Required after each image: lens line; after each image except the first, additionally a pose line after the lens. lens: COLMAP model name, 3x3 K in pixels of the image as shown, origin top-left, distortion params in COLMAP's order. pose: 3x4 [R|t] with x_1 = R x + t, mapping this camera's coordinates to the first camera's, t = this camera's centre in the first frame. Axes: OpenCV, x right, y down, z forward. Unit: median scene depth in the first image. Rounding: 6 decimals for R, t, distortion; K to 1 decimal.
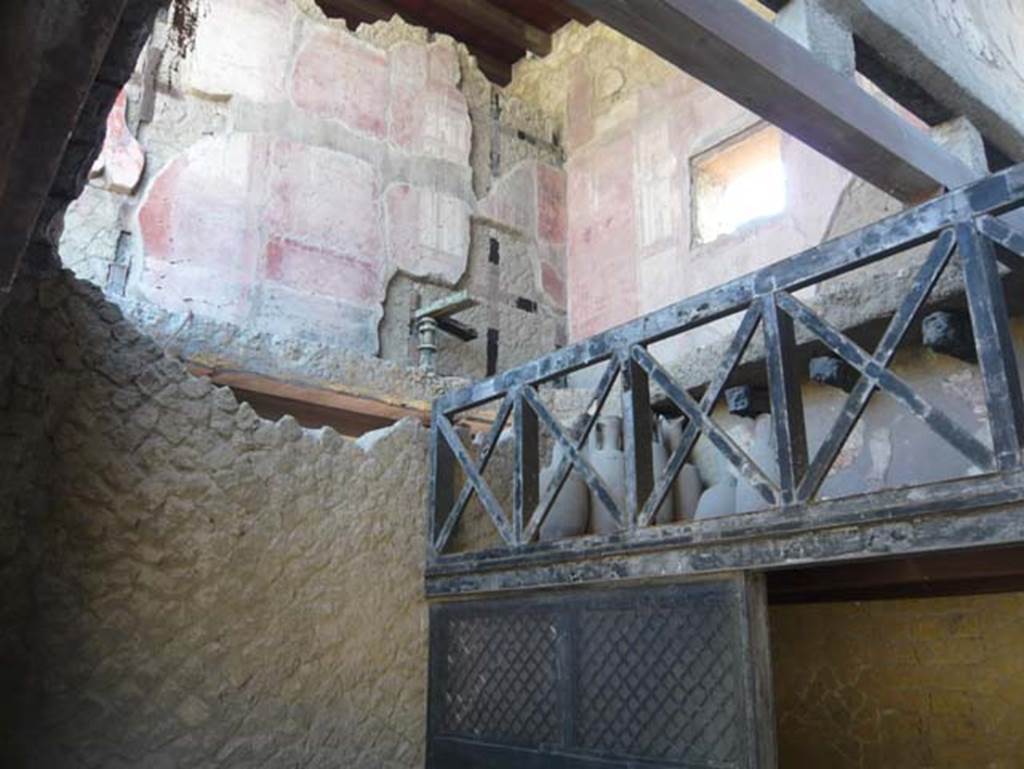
lens RADIAL K [[811.6, 0, 512.0], [0, 811.6, 384.5], [0, 0, 1]] dist [-0.099732, 0.001029]
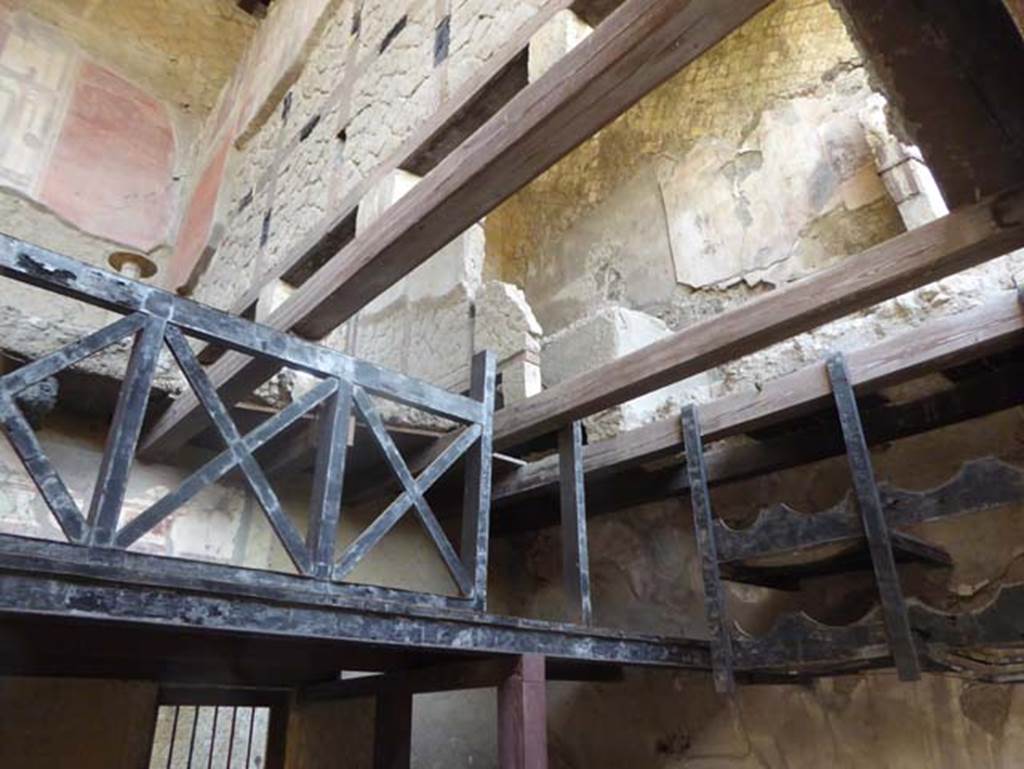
lens RADIAL K [[709.0, 0, 506.0], [0, 709.0, 379.7], [0, 0, 1]] dist [-0.074718, 0.063270]
pose [[-0.071936, 0.443136, 0.893563, -0.265298], [-0.288965, 0.848203, -0.443904, 0.126503], [-0.954633, -0.290141, 0.067035, 0.364342]]
